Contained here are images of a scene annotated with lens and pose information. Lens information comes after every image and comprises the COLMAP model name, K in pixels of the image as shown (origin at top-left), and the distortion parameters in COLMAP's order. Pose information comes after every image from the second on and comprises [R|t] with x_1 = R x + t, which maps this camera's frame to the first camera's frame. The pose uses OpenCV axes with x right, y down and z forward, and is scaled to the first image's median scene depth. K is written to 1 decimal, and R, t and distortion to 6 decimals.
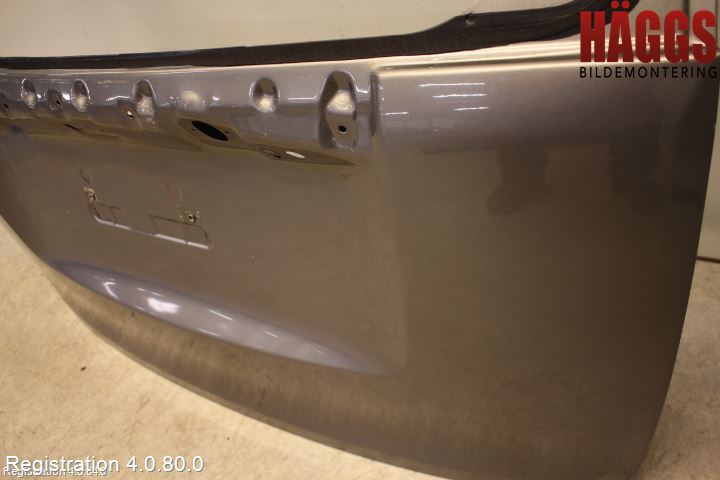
lens RADIAL K [[538.7, 0, 355.3], [0, 538.7, 237.2], [0, 0, 1]] dist [0.075924, 0.003160]
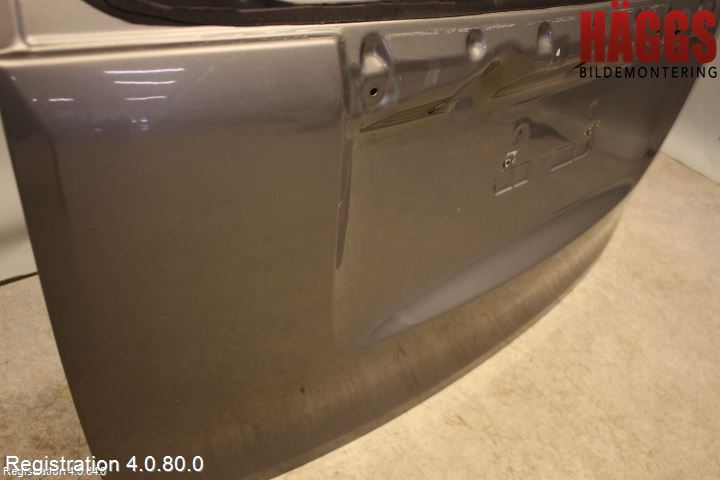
lens RADIAL K [[538.7, 0, 355.3], [0, 538.7, 237.2], [0, 0, 1]] dist [0.075924, 0.003160]
pose [[0.233115, -0.315955, 0.919690, -1.199101], [0.344434, 0.911263, 0.225756, -0.215924], [-0.909408, 0.264146, 0.321254, 0.874599]]
